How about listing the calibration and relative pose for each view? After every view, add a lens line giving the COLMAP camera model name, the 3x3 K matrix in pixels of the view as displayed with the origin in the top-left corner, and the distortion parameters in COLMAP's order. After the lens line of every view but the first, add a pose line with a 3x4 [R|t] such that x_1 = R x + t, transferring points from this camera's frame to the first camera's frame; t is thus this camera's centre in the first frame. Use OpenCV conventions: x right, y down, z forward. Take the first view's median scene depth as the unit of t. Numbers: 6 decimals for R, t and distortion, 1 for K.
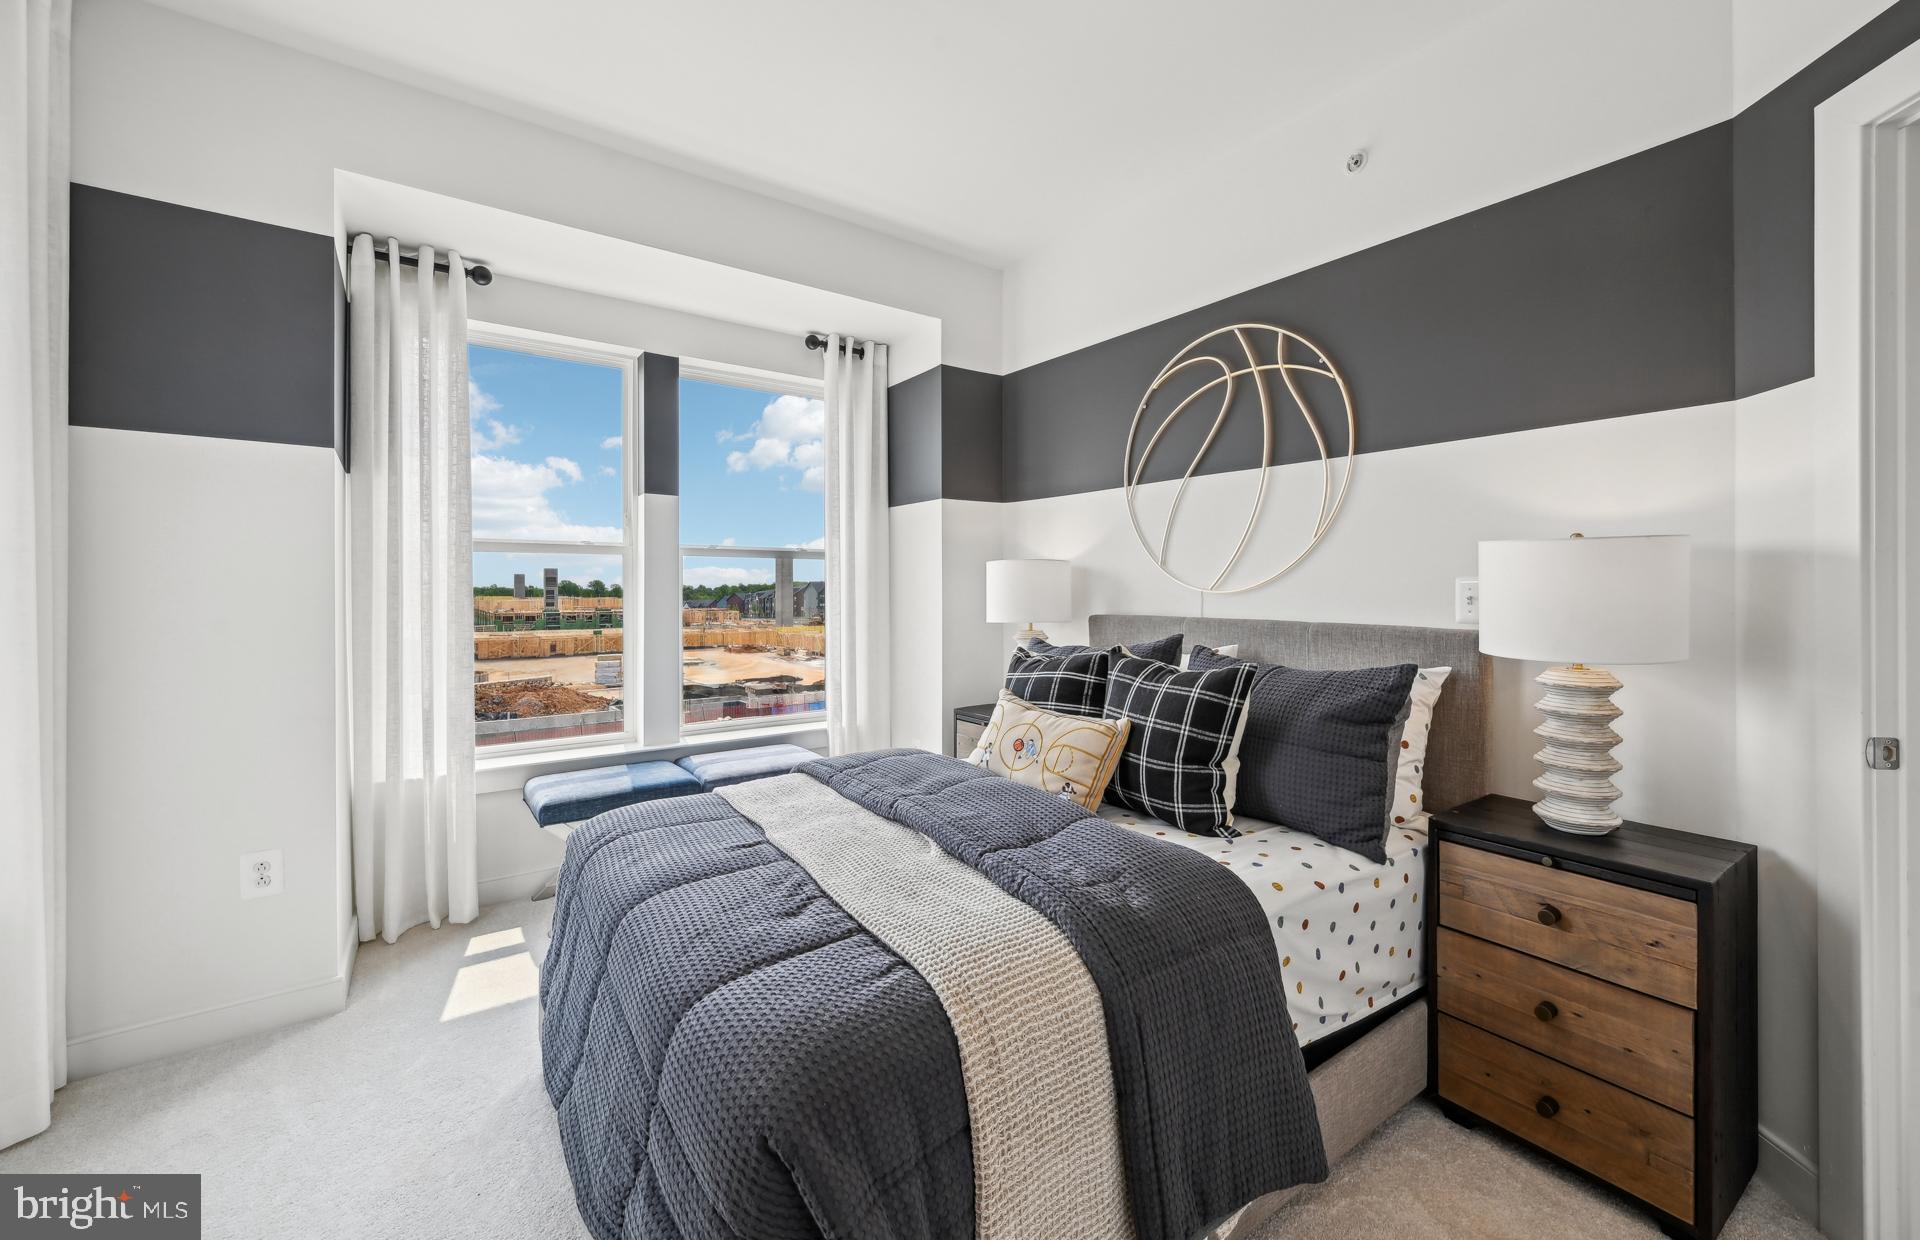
lens RADIAL K [[759.9, 0, 970.9], [0, 759.9, 603.9], [0, 0, 1]] dist [0.001775, -0.000013]
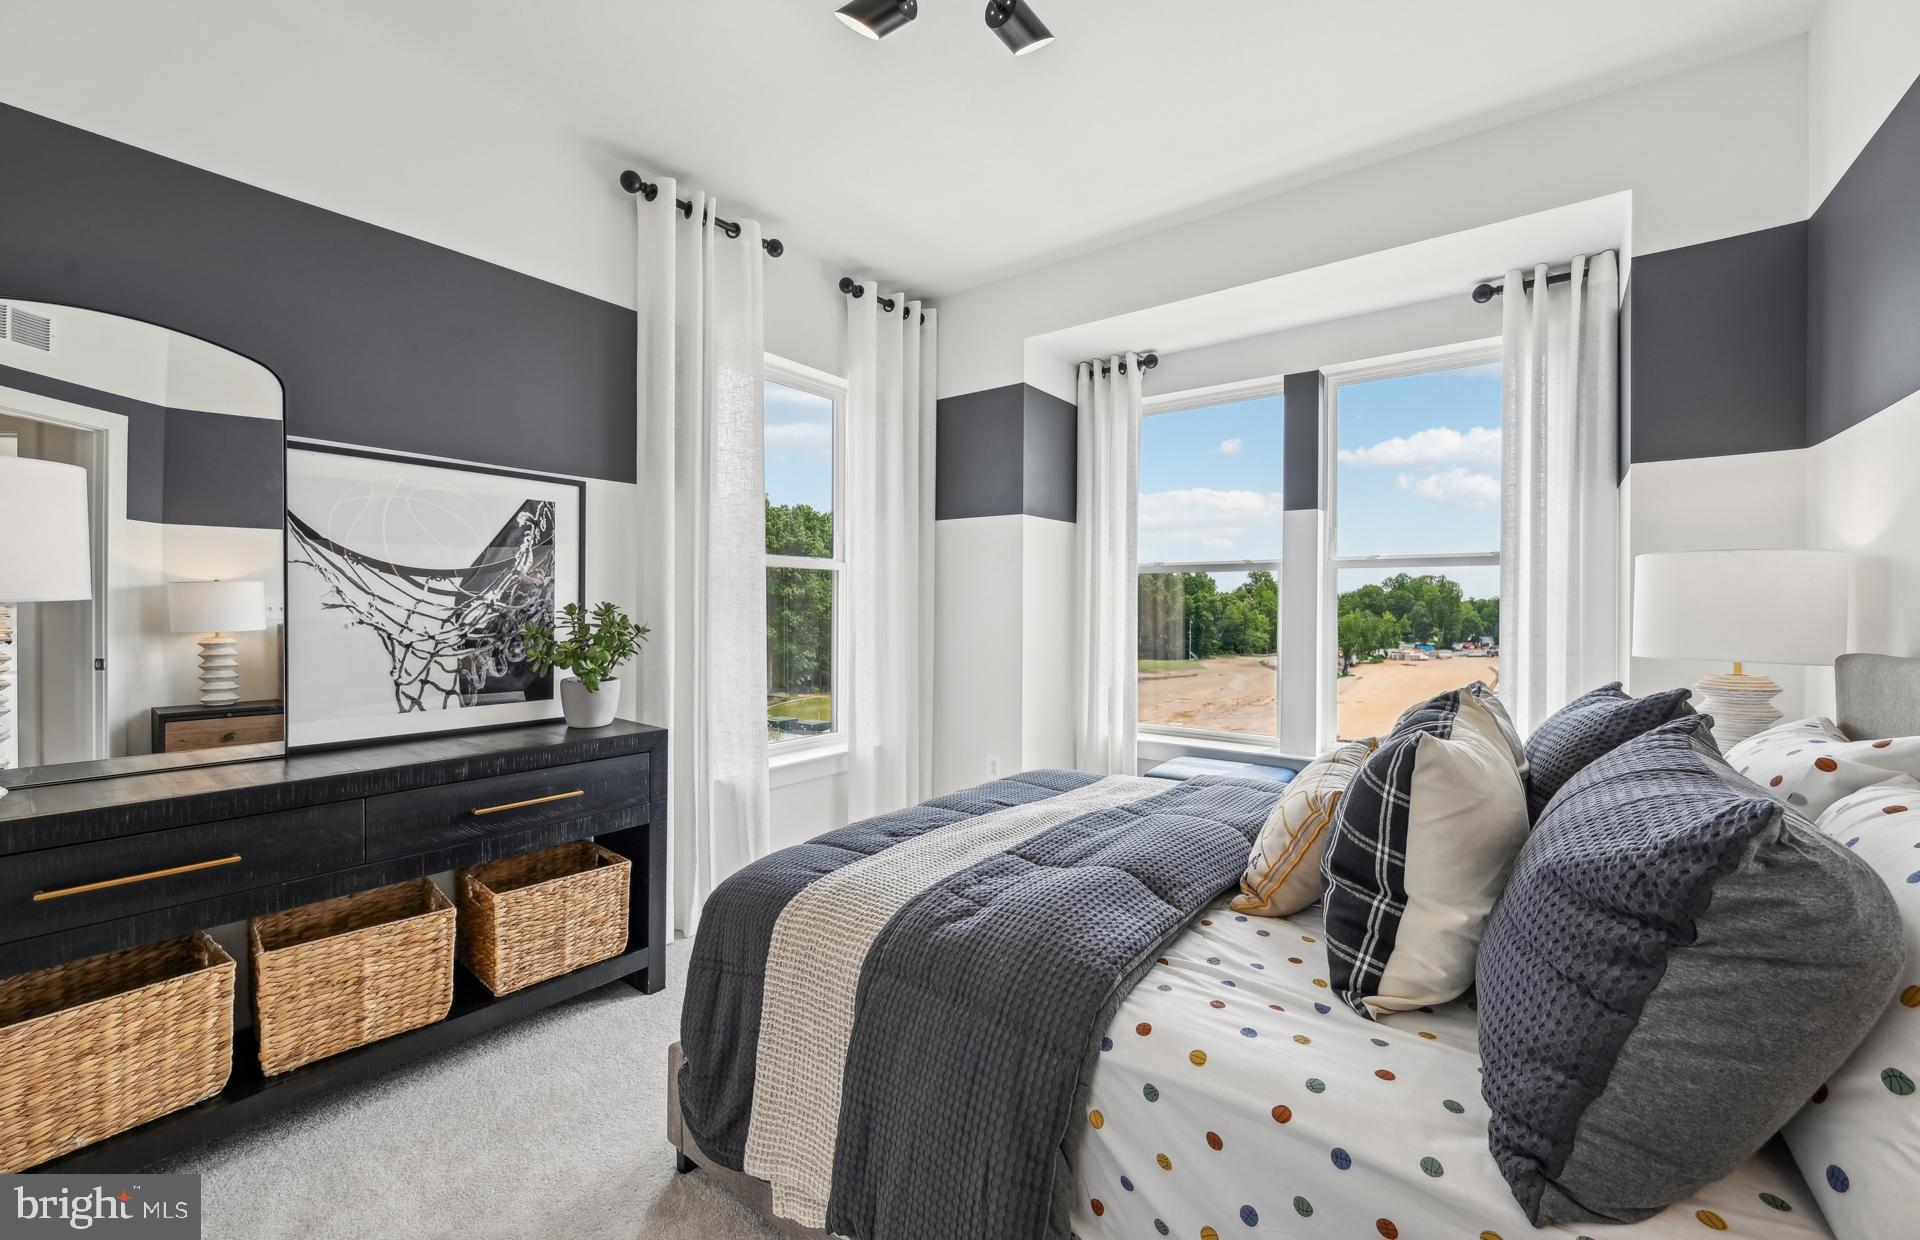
lens RADIAL K [[759.9, 0, 970.9], [0, 759.9, 603.9], [0, 0, 1]] dist [0.001775, -0.000013]
pose [[0.289044, 0.002079, -0.957313, 0.437307], [-0.027404, 0.999606, -0.006104, 0.001430], [0.956923, 0.027998, 0.288987, 0.286579]]
